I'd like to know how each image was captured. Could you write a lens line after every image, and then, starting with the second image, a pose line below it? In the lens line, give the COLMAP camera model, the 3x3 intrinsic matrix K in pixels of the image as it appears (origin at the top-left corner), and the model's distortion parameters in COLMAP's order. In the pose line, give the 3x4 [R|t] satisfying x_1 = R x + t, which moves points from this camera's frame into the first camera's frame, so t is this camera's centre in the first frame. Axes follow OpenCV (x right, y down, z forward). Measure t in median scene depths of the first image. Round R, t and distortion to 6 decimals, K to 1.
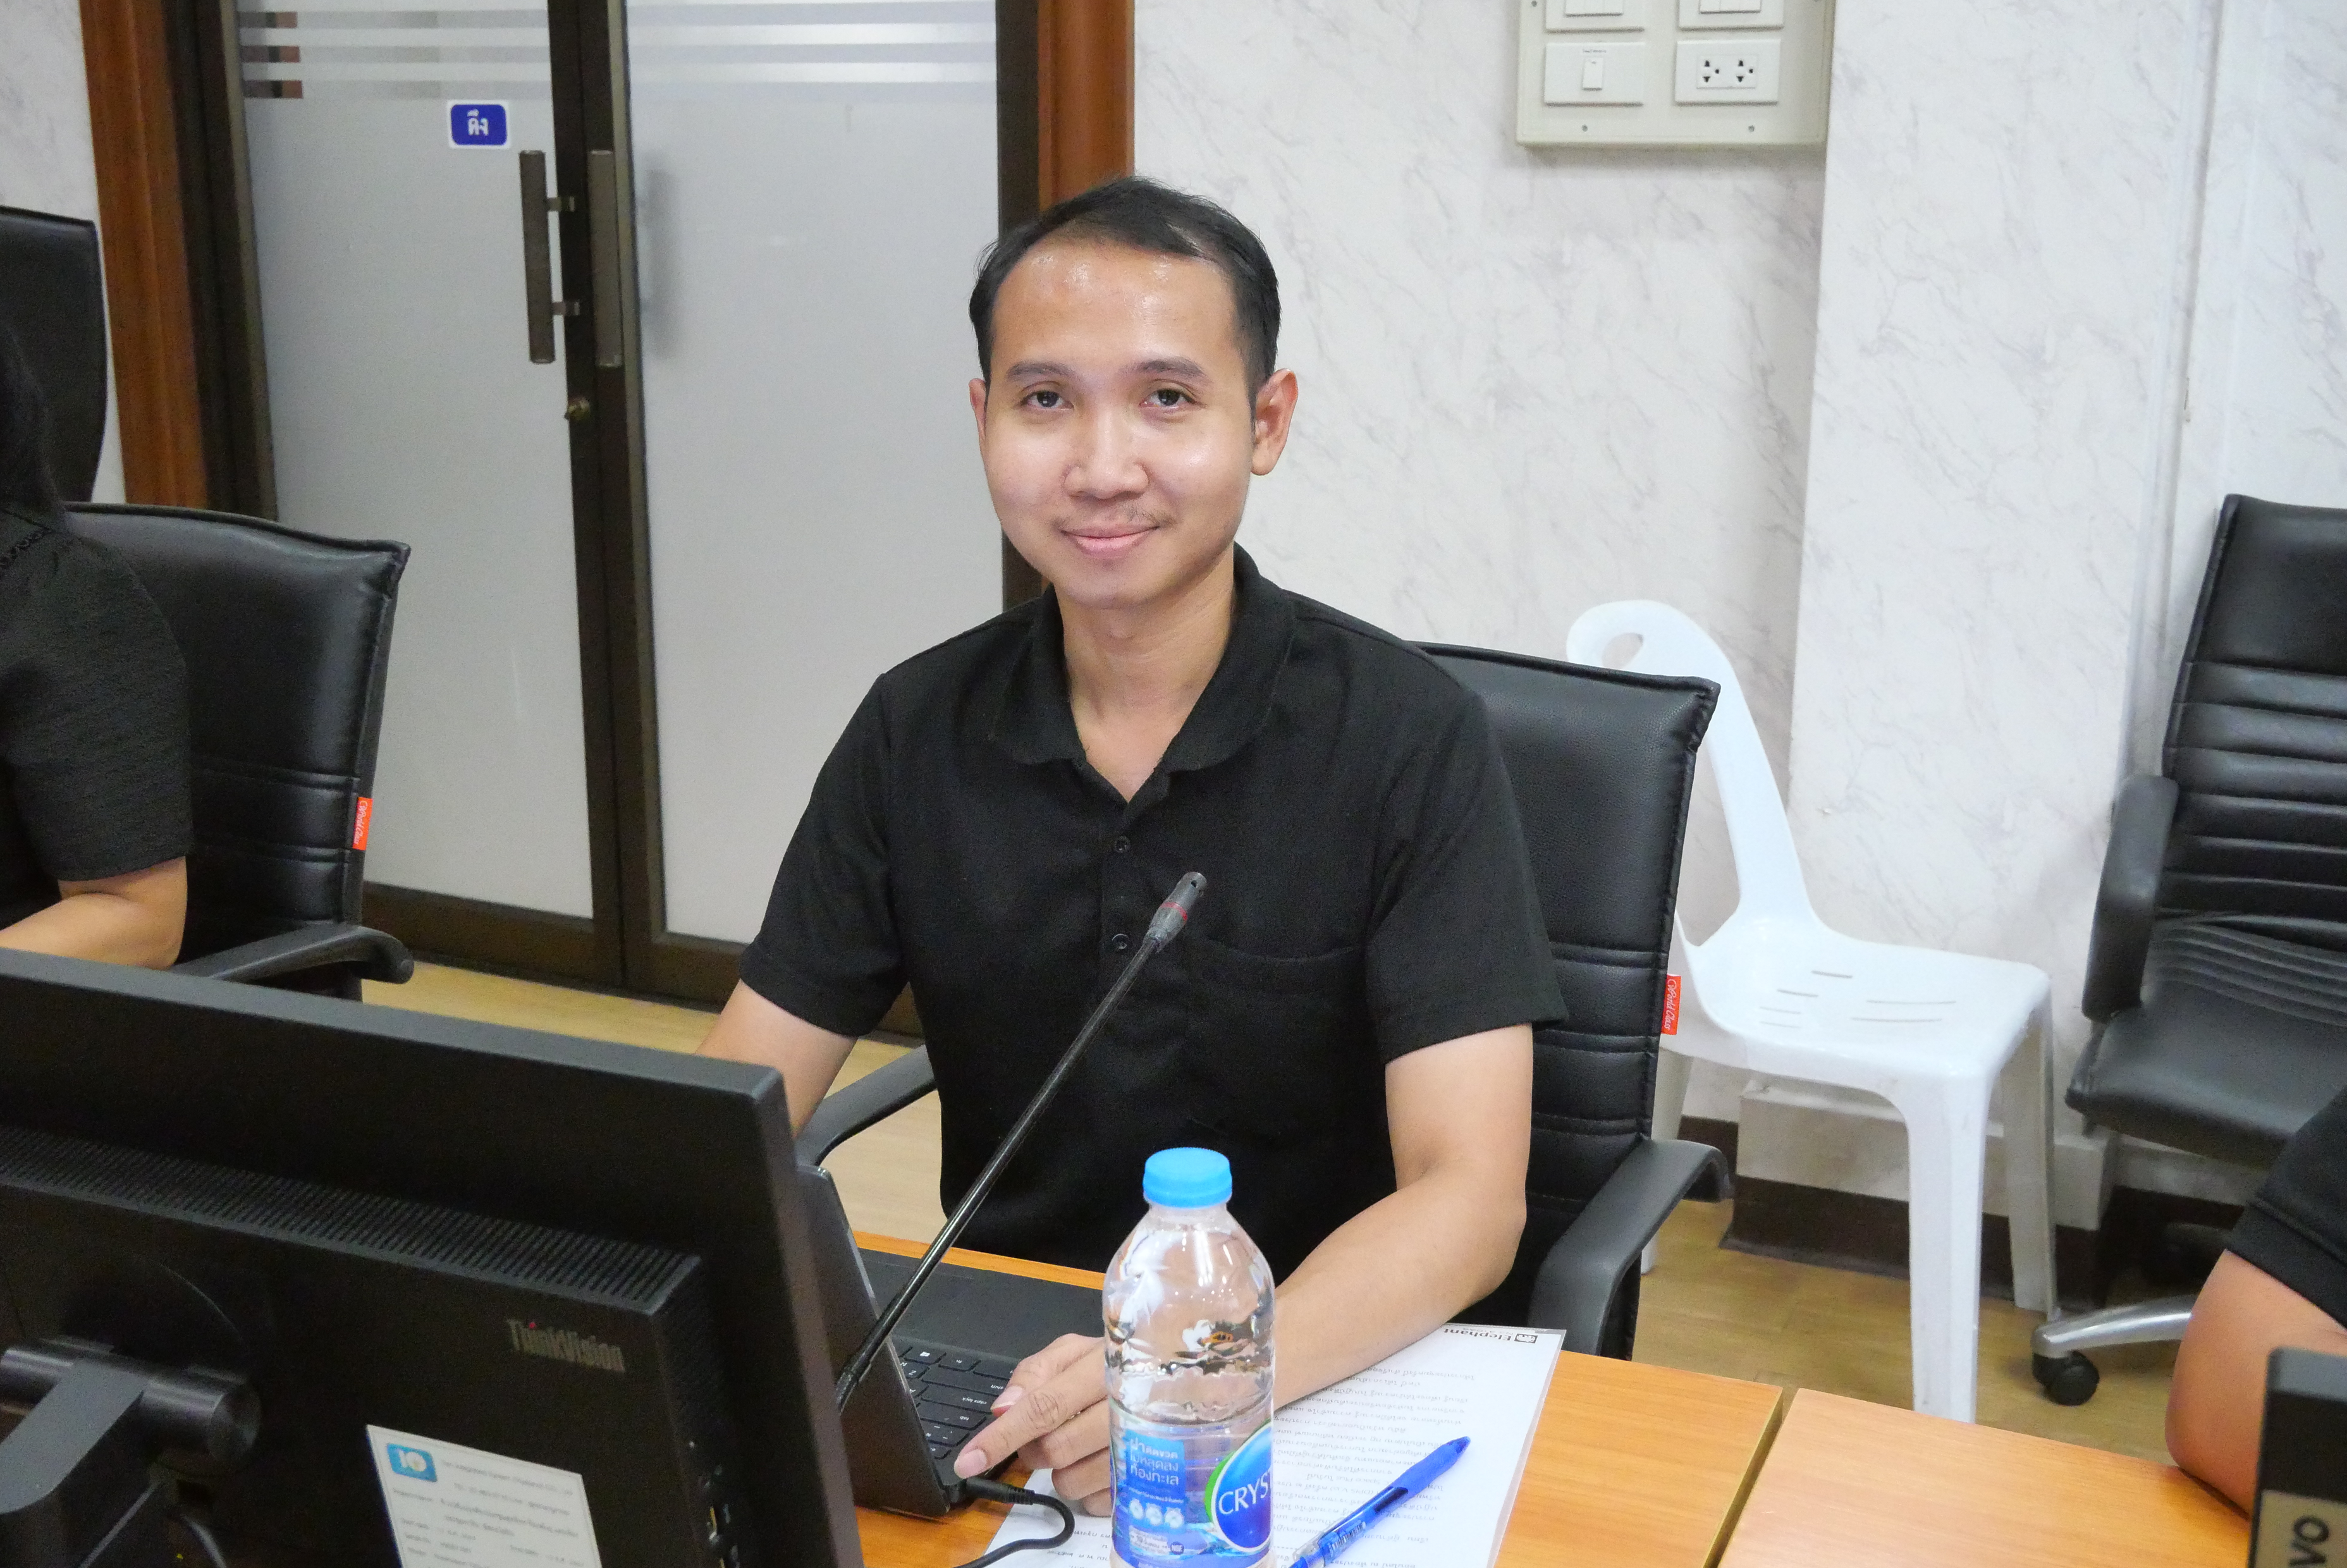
lens RADIAL K [[2766.4, 0, 1173.5], [0, 2766.4, 784.0], [0, 0, 1]] dist [-0.058038, 0.281920]
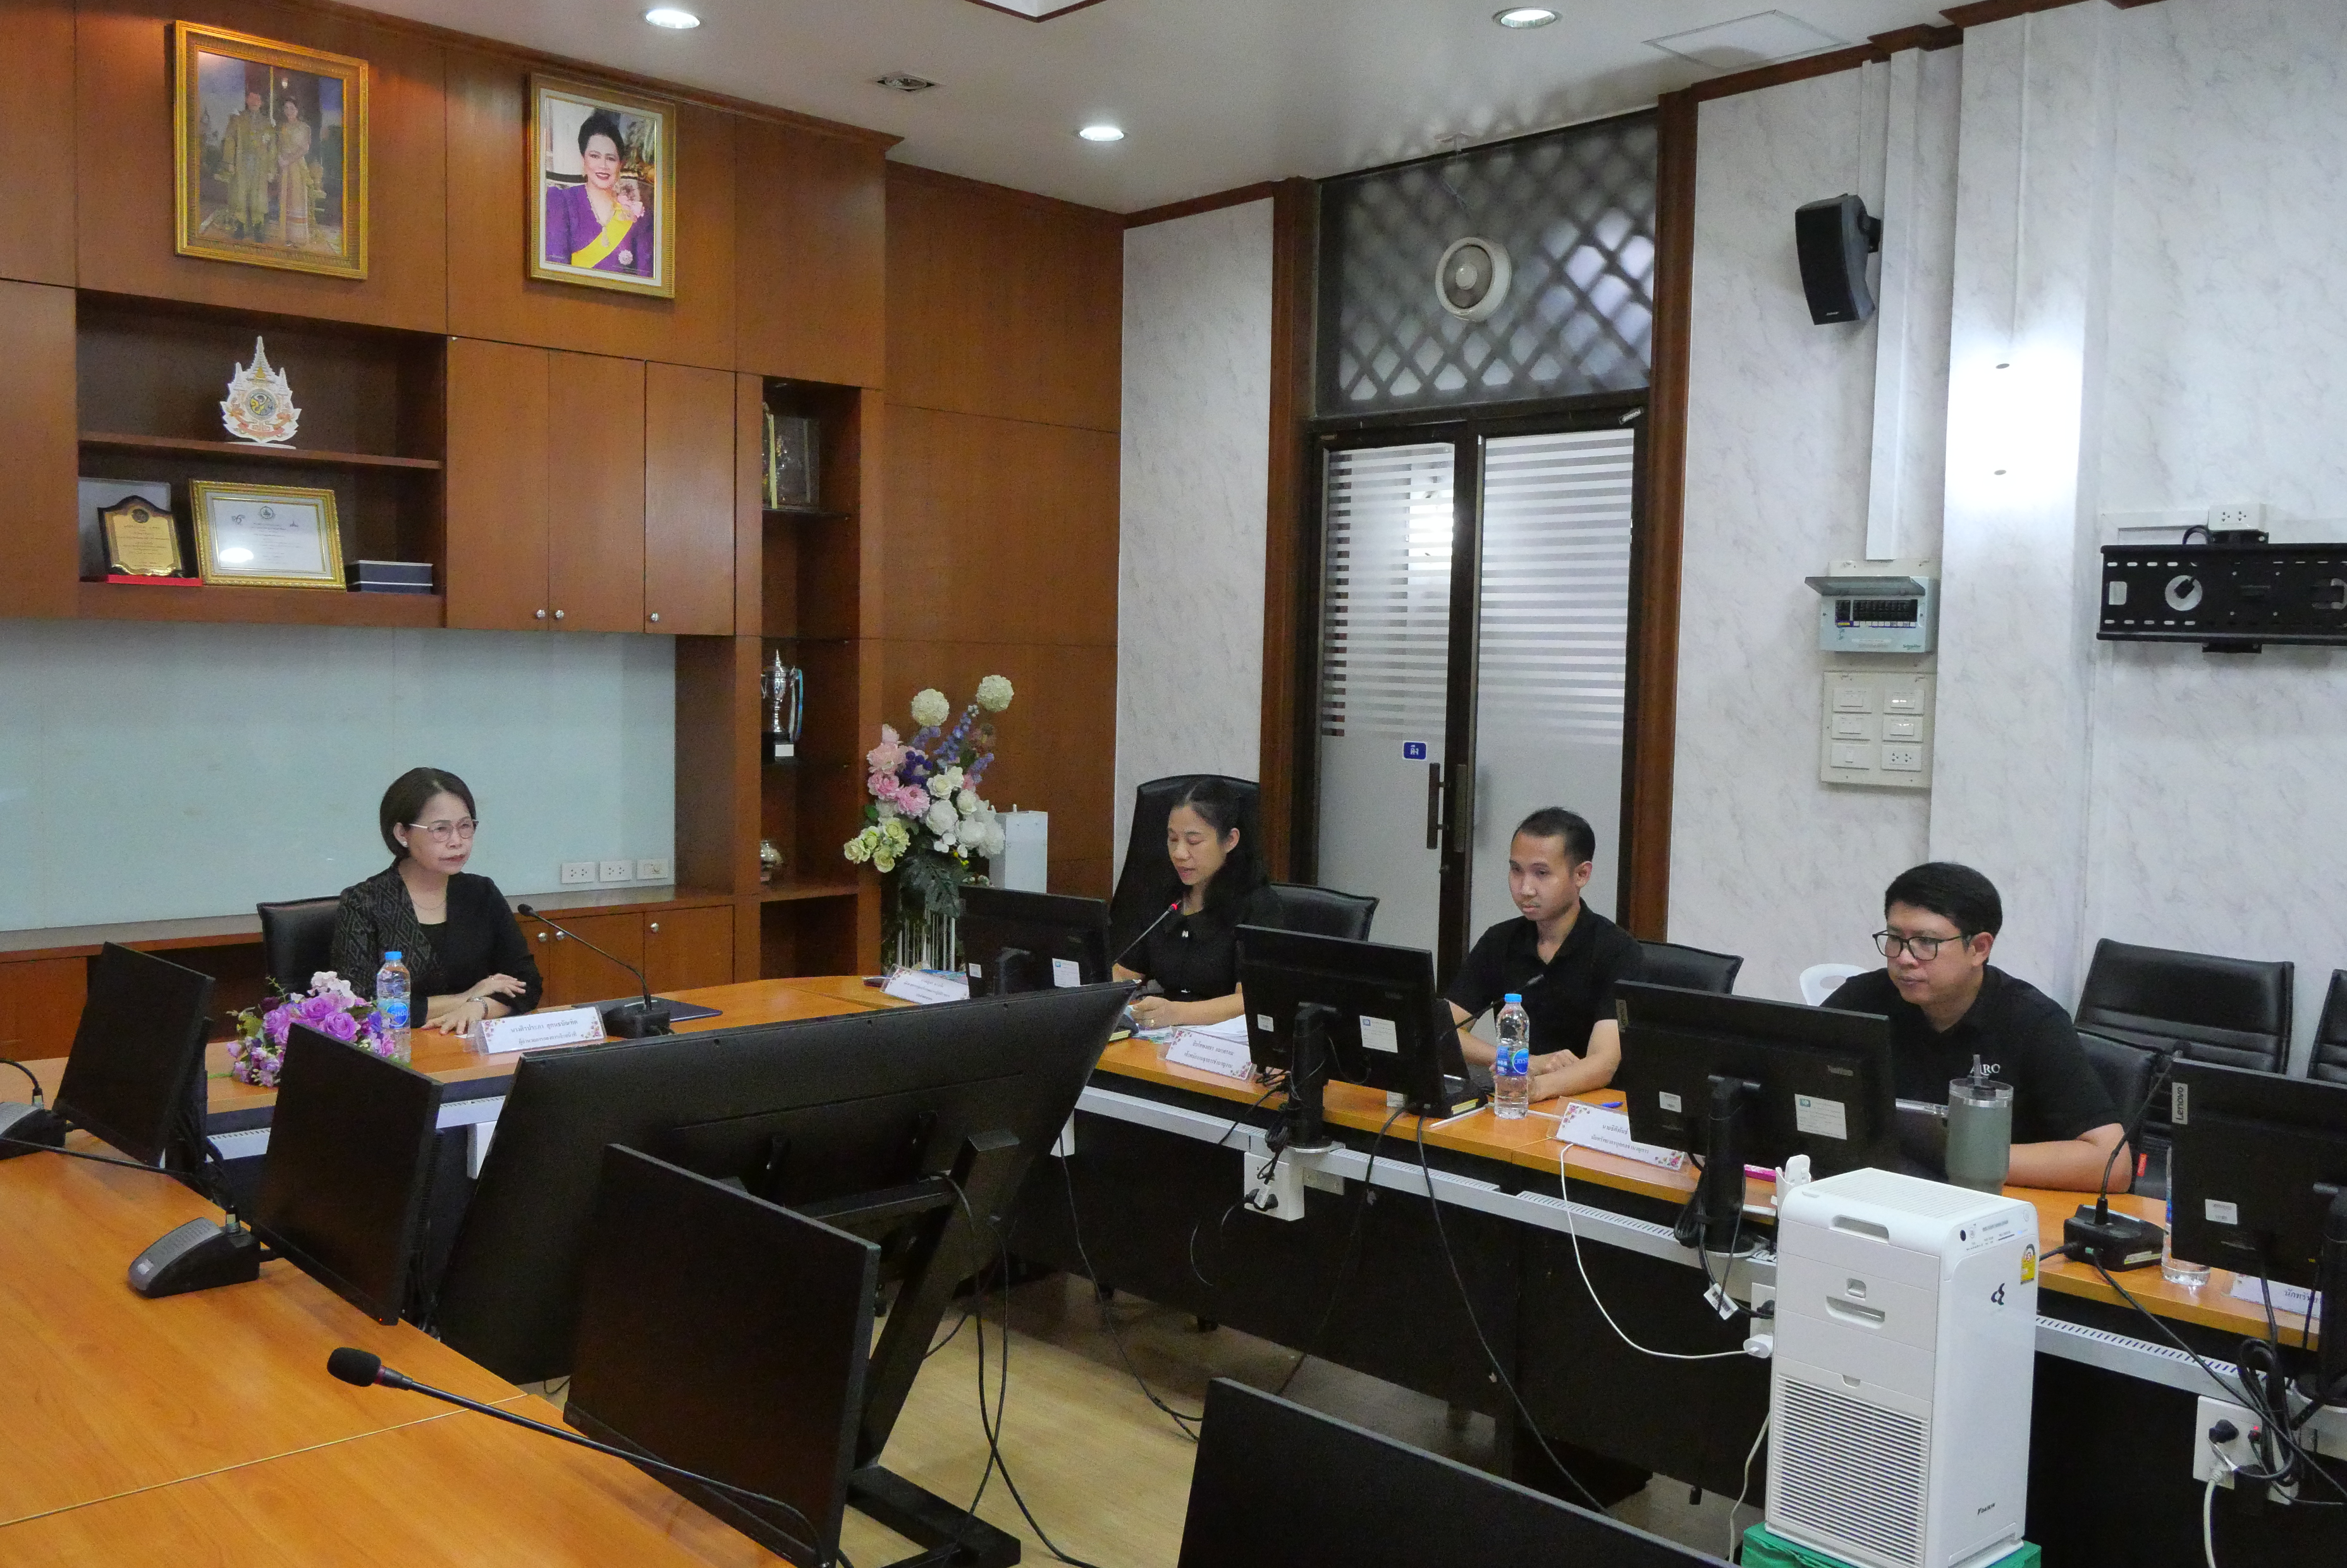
lens RADIAL K [[2107.9, 0, 1177.7], [0, 2107.9, 815.1], [0, 0, 1]] dist [0.004208, 0.011544]
pose [[0.935580, 0.044693, -0.350275, 0.245747], [-0.103104, 0.983306, -0.149927, 0.138785], [0.337727, 0.176383, 0.924570, -0.928139]]
